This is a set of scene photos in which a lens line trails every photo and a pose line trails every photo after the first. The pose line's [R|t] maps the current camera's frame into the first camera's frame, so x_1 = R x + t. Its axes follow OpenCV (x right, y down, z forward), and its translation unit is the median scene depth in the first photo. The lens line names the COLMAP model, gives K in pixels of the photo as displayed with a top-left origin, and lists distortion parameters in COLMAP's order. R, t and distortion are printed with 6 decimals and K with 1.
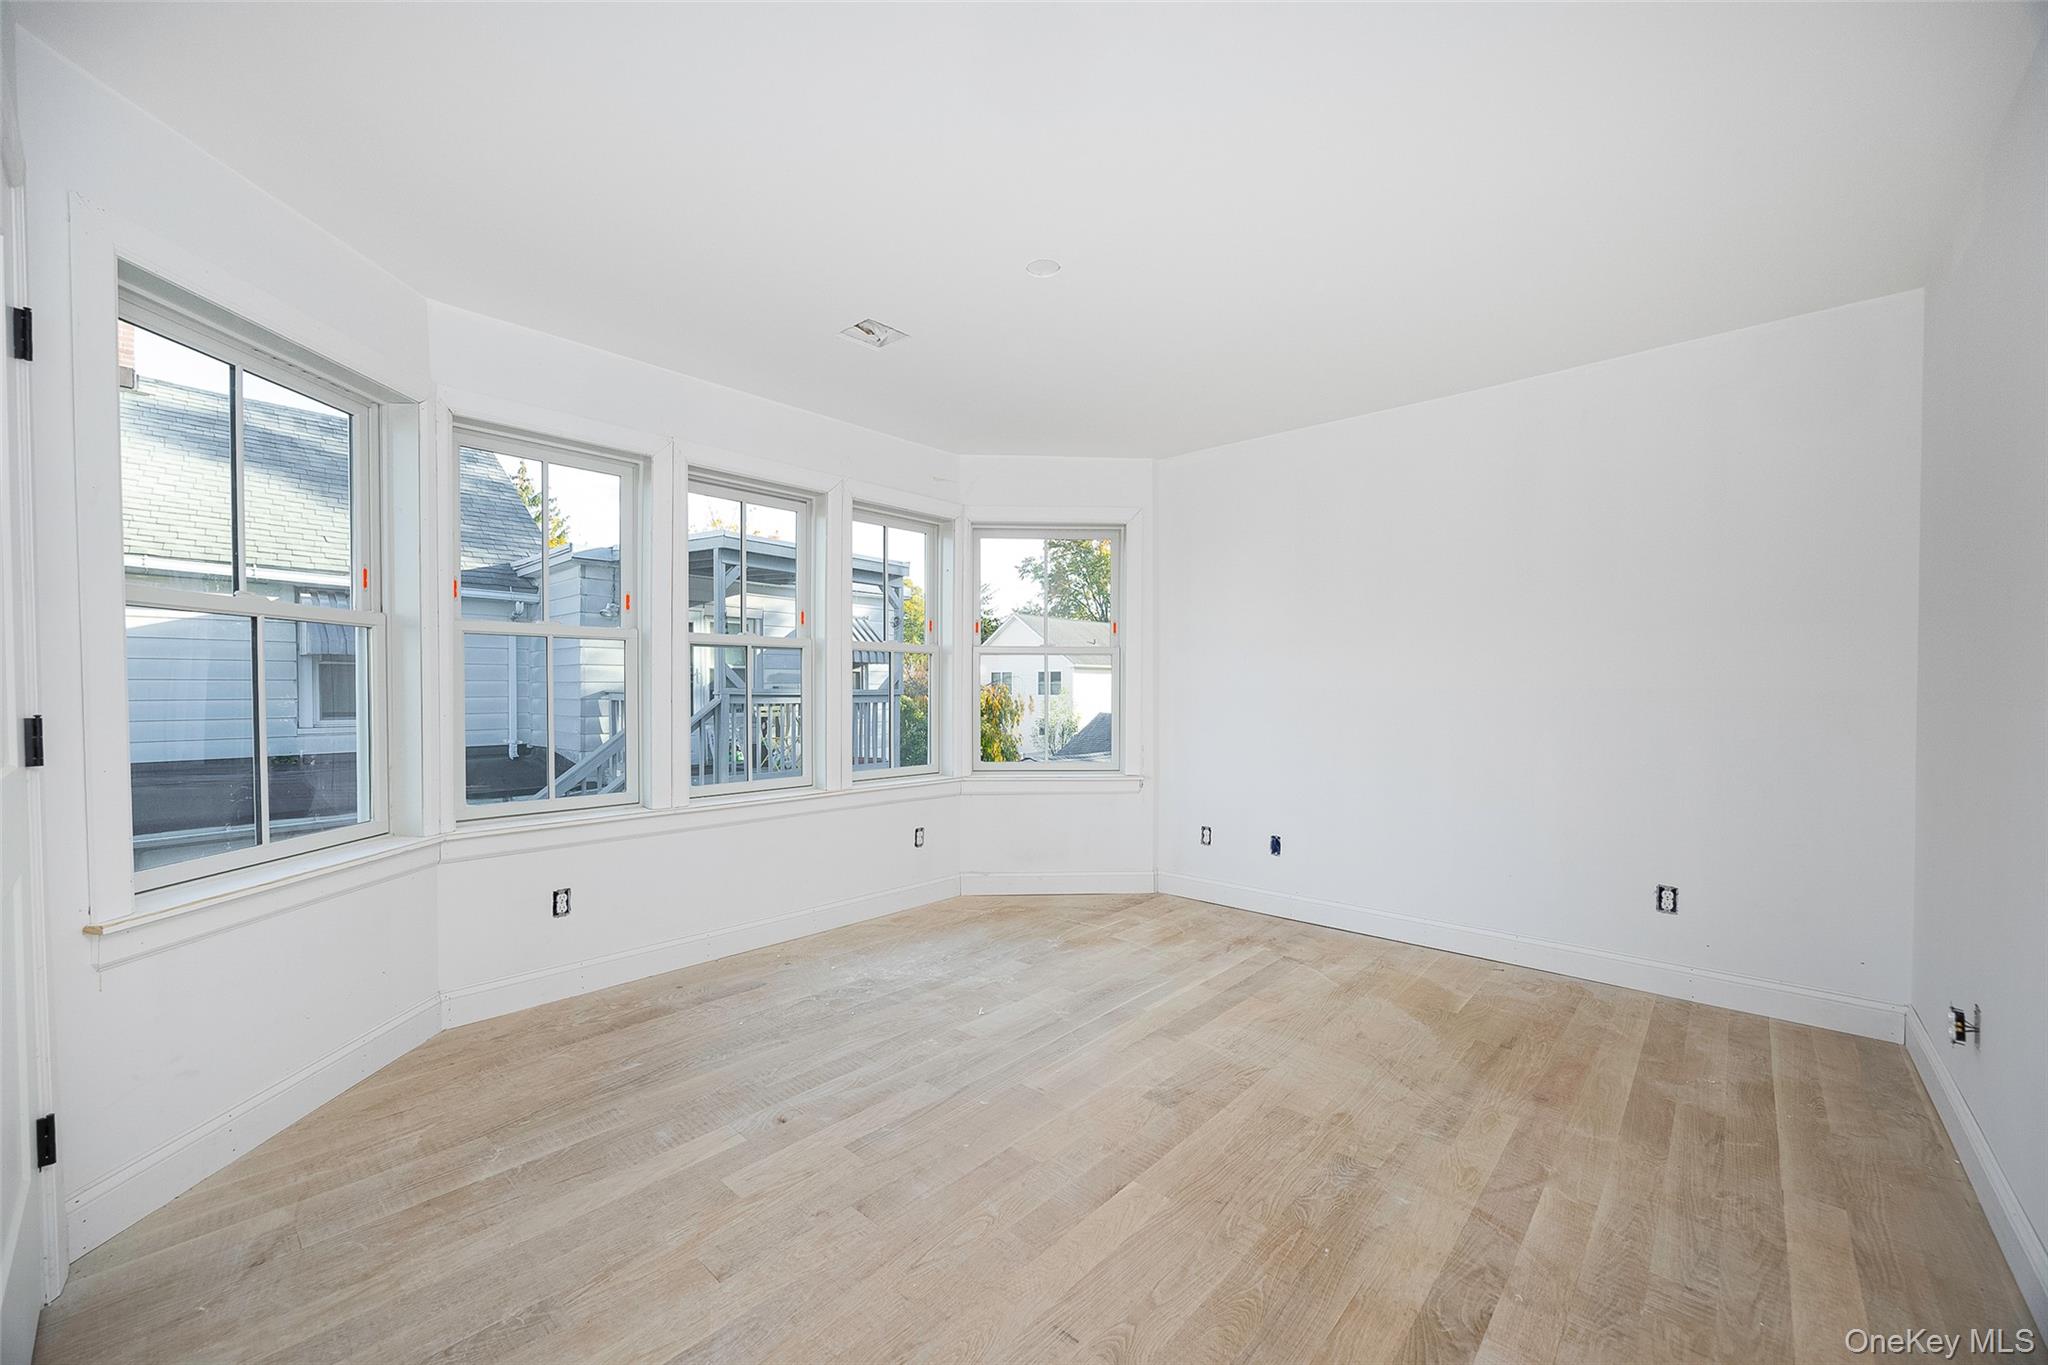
lens RADIAL K [[784.1, 0, 1021.9], [0, 784.1, 693.5], [0, 0, 1]] dist [-0.003556, 0.000064]
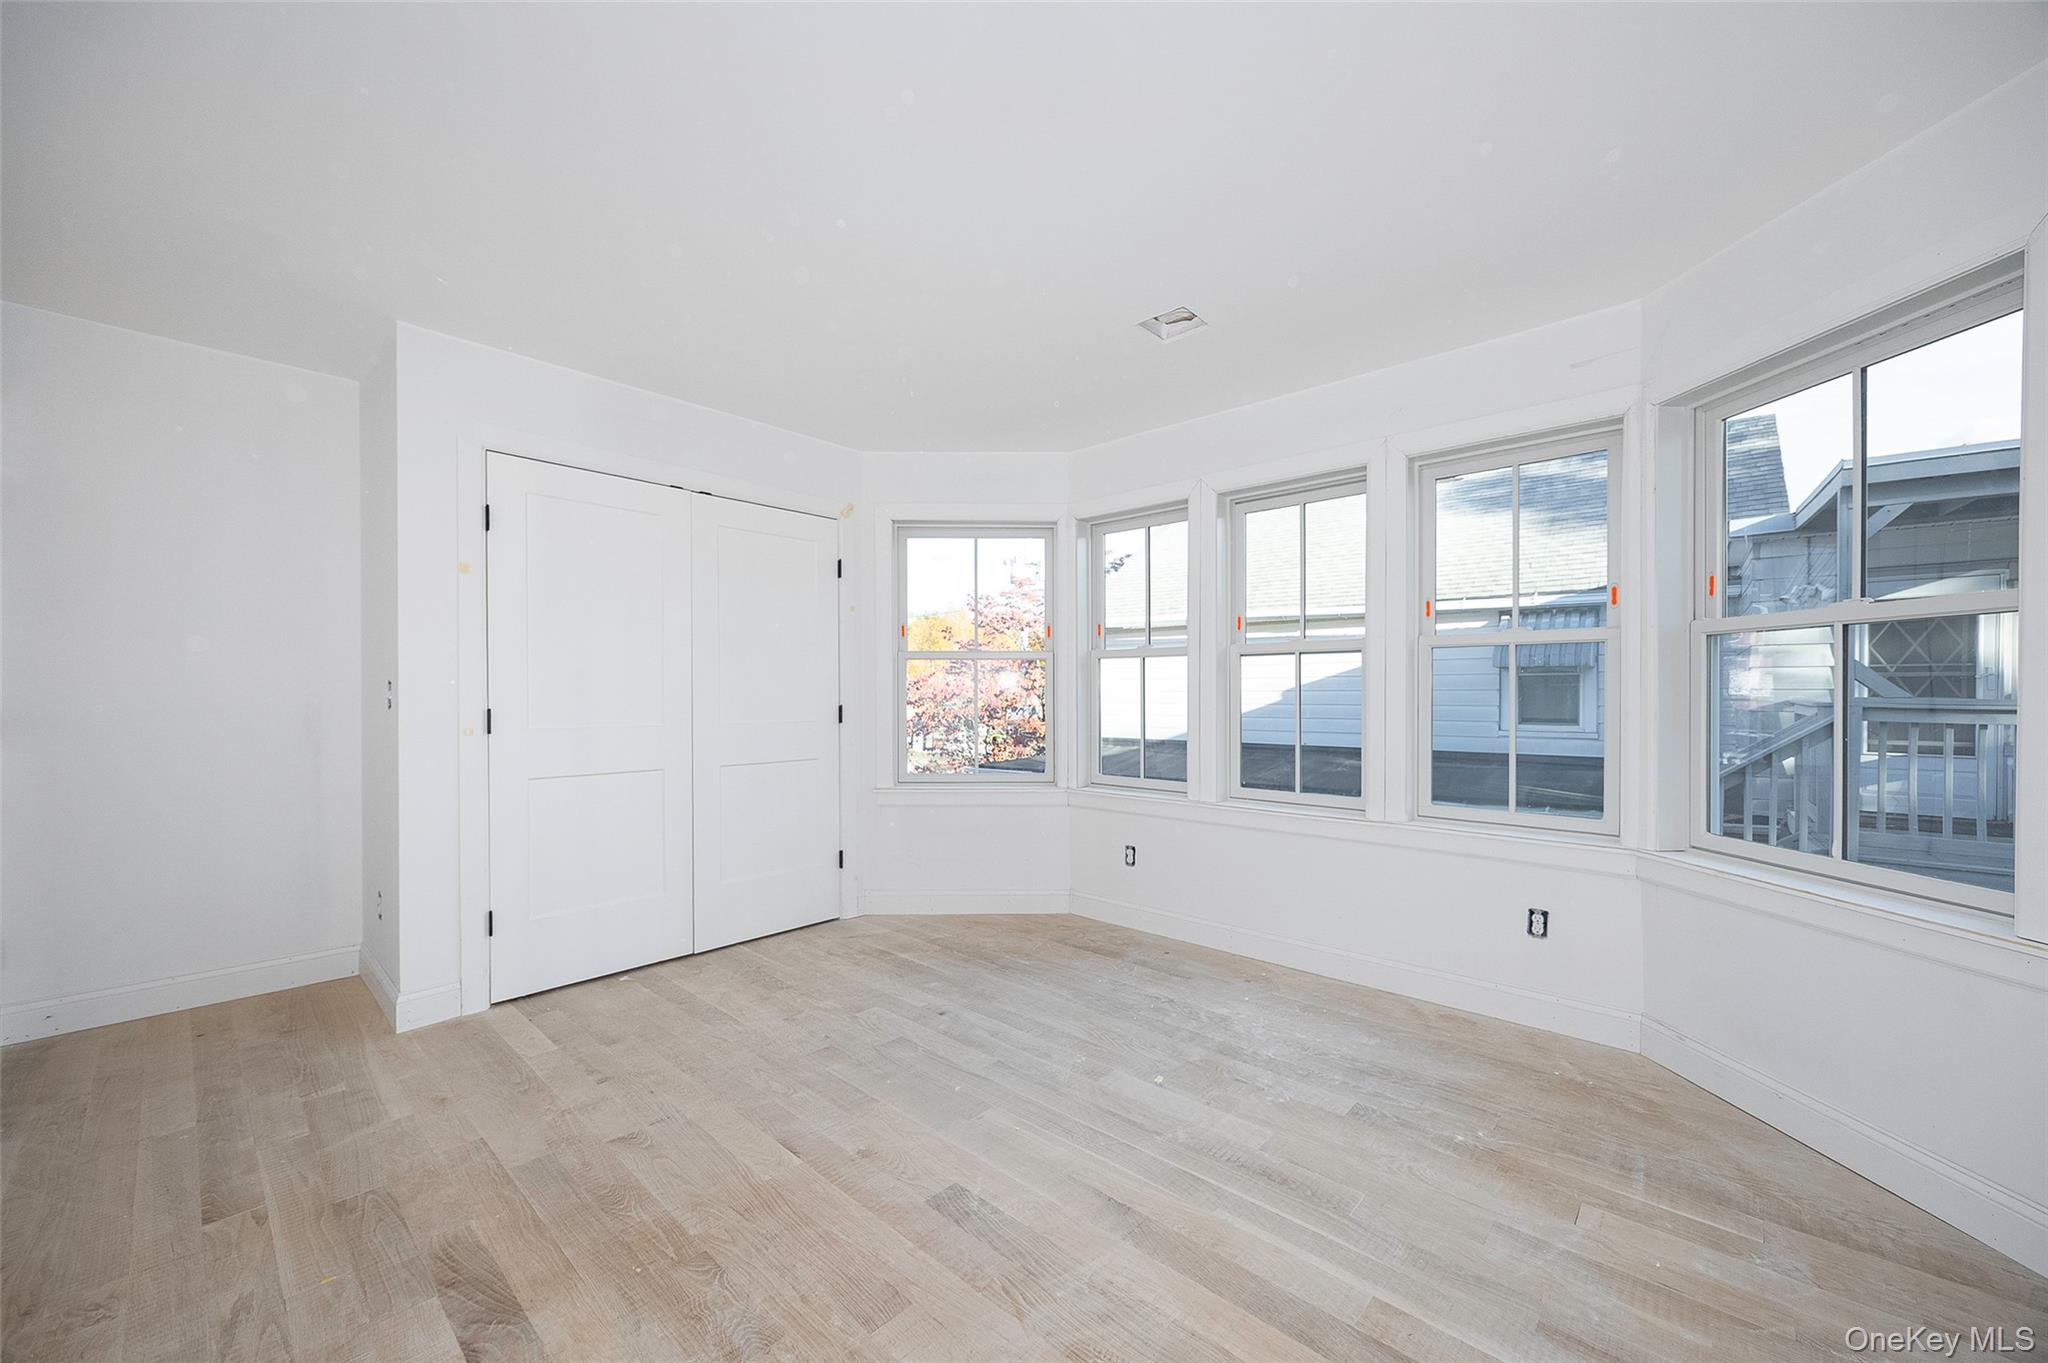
lens RADIAL K [[784.1, 0, 1021.9], [0, 784.1, 692.5], [0, 0, 1]] dist [-0.003556, 0.000064]
pose [[-0.000959, -0.004736, -0.999988, 0.759496], [-0.009581, 0.999943, -0.004727, -0.003811], [0.999954, 0.009576, -0.001004, 0.817970]]
